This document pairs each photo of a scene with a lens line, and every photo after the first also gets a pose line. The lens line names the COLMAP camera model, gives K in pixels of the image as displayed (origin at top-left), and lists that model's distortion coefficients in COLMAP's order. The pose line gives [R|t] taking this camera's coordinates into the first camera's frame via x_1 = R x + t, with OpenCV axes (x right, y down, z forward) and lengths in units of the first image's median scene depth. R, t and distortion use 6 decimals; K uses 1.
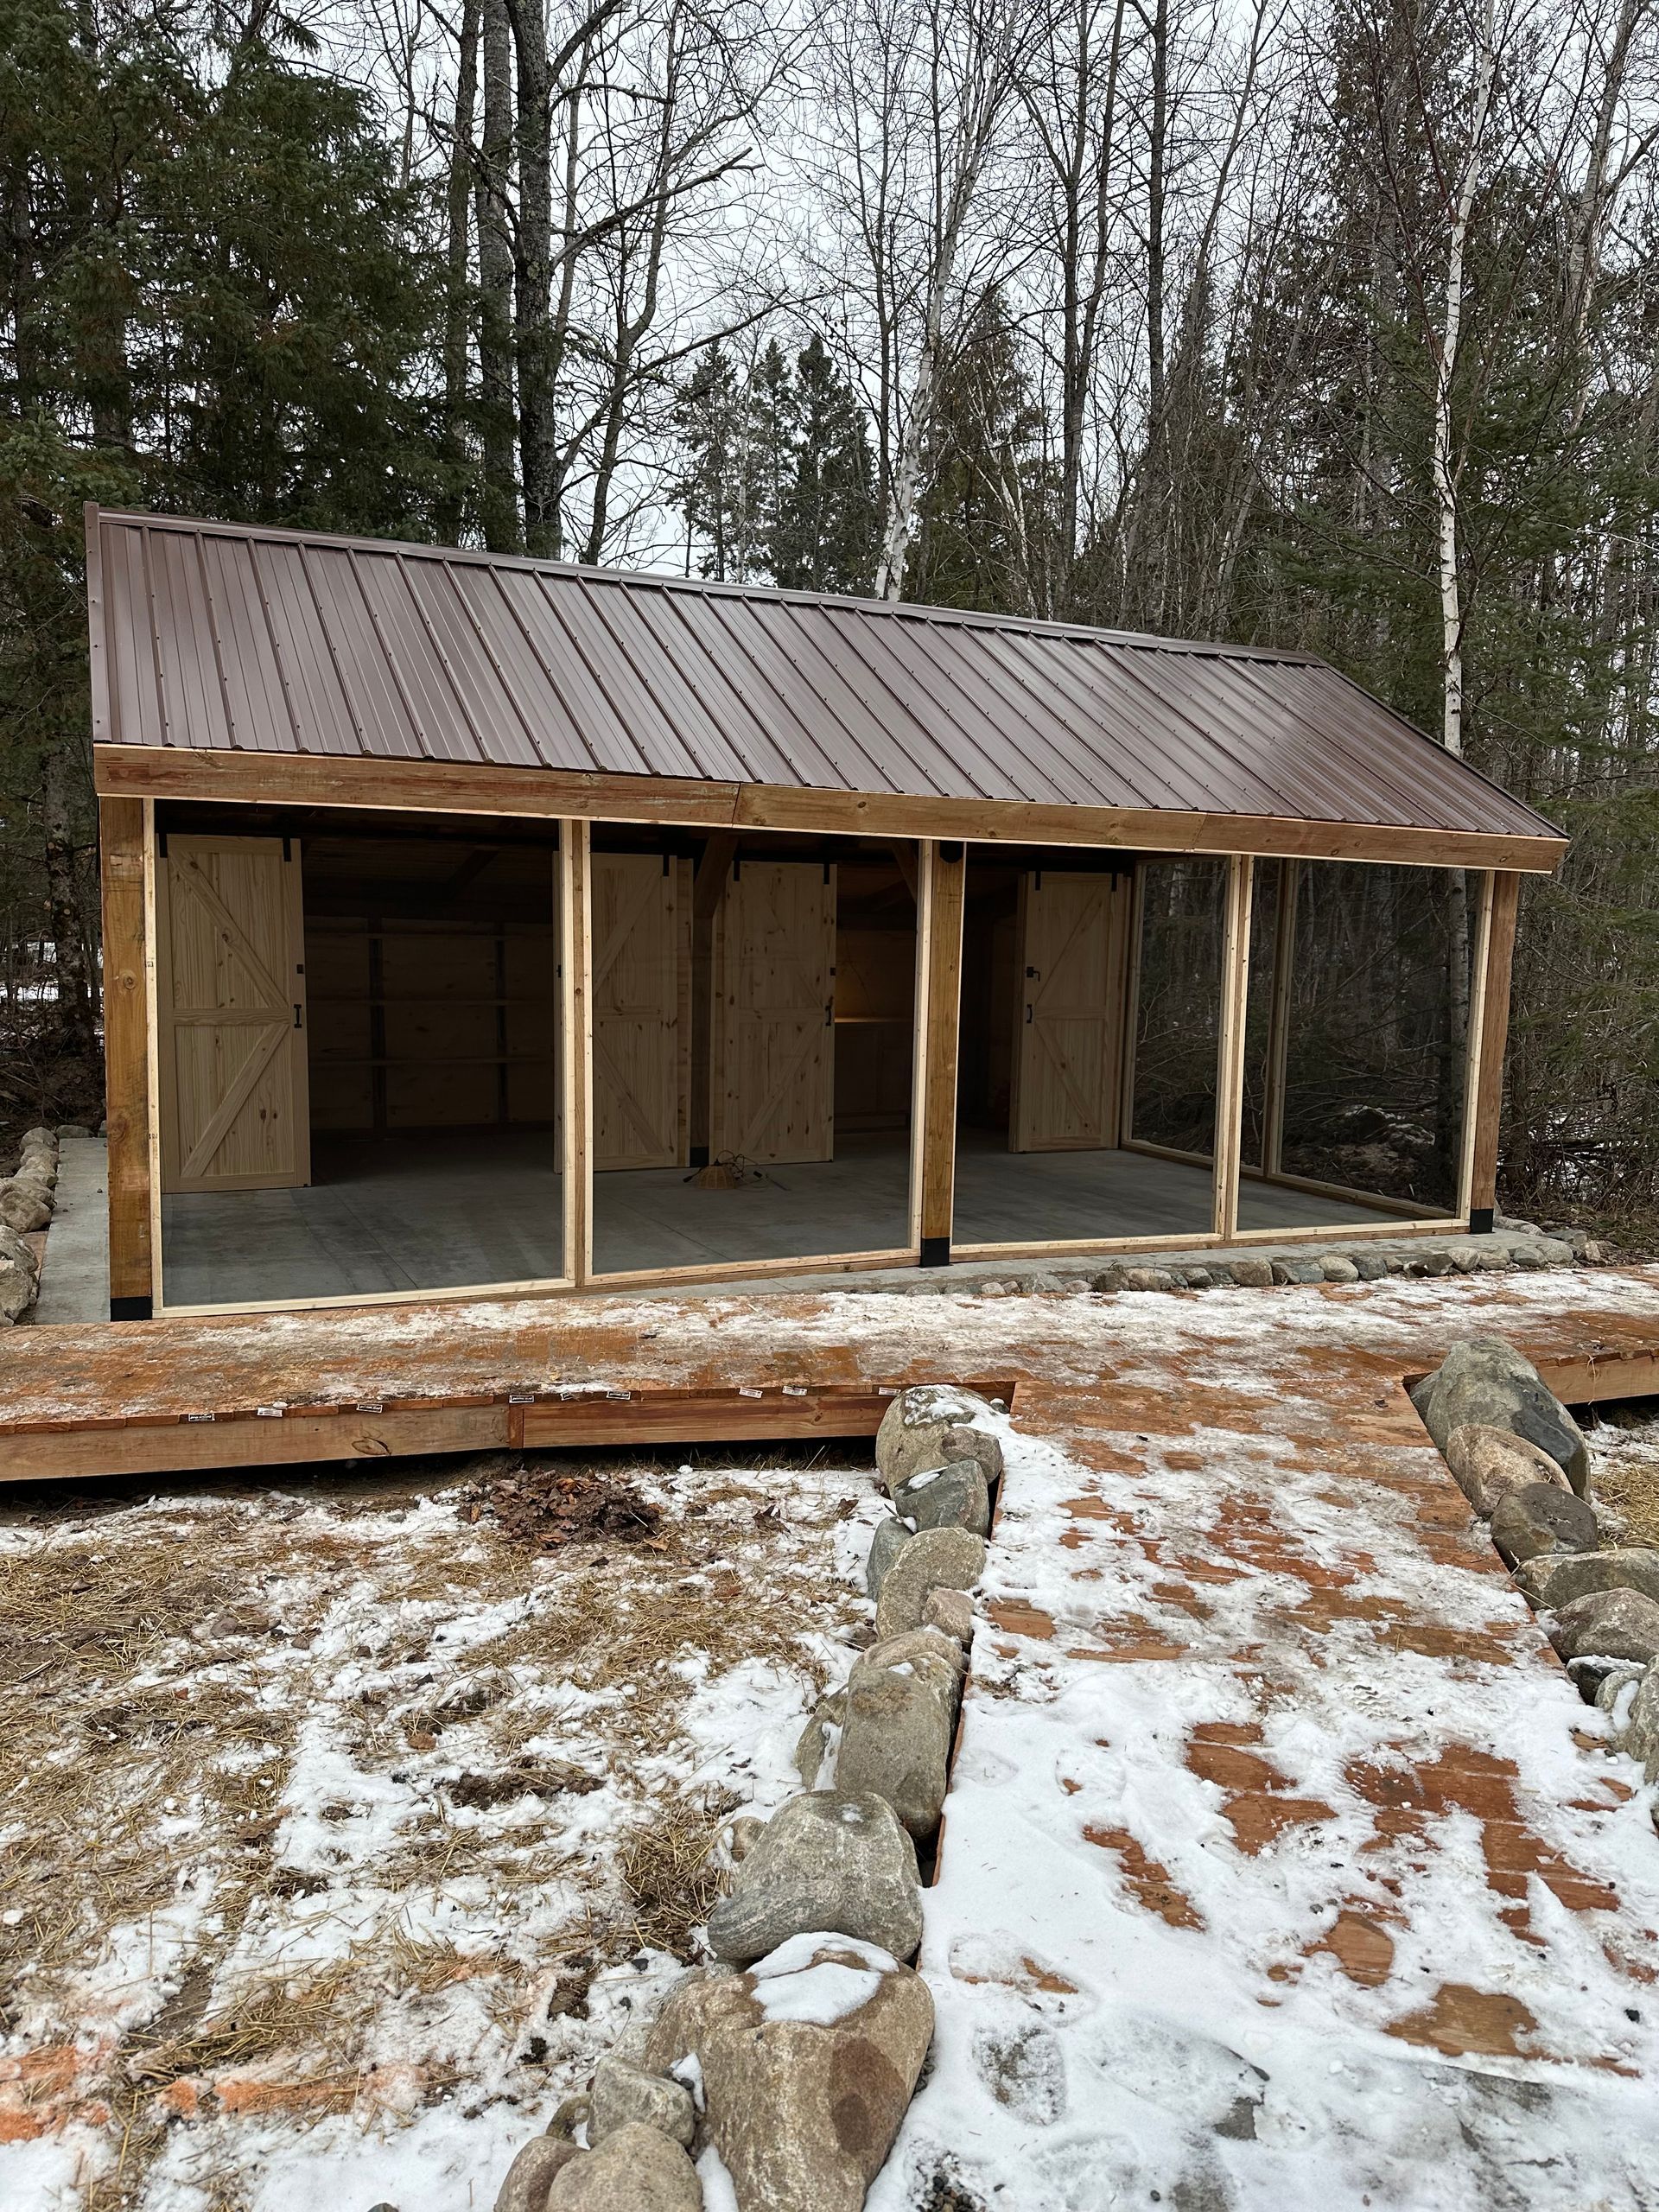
lens RADIAL K [[1540.1, 0, 829.5], [0, 1540.1, 1106.0], [0, 0, 1]] dist [0.007429, 0.003720]
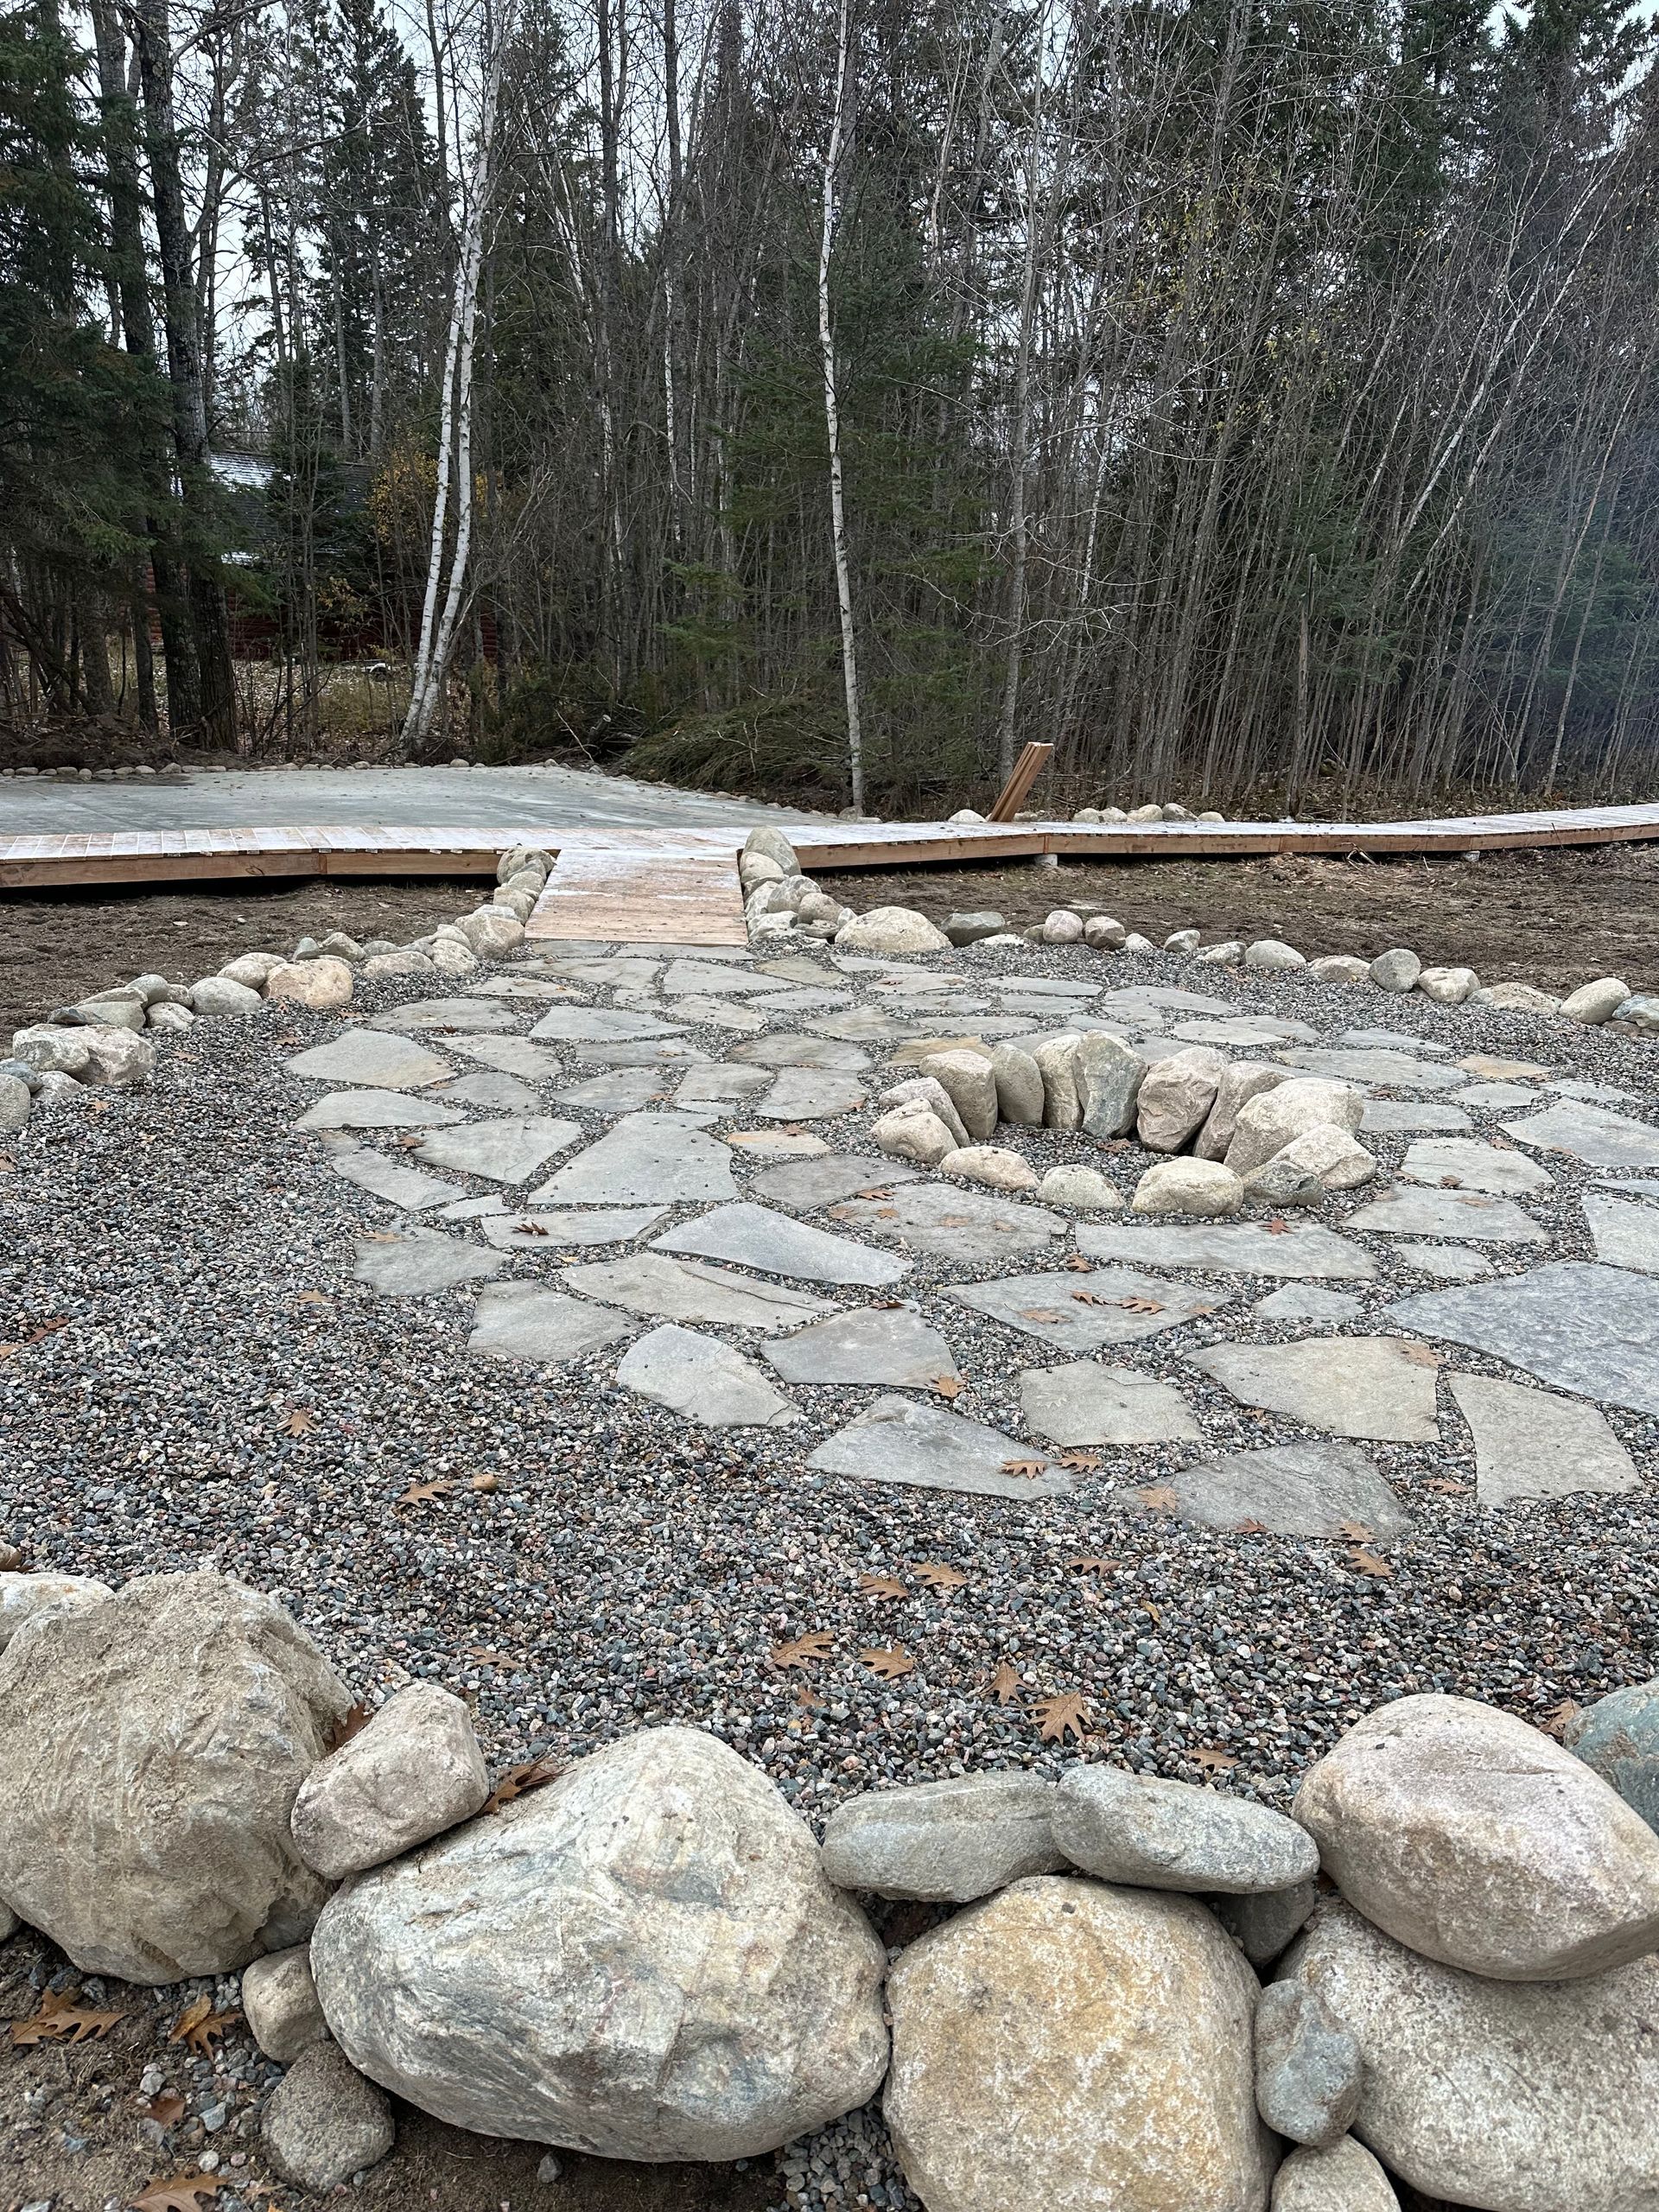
lens RADIAL K [[1540.1, 0, 829.5], [0, 1540.1, 1106.0], [0, 0, 1]] dist [0.007429, 0.003720]
pose [[0.965384, -0.052929, 0.255407, -0.007169], [0.003224, 0.981541, 0.191223, 0.011143], [-0.260814, -0.183780, 0.947735, -0.117700]]
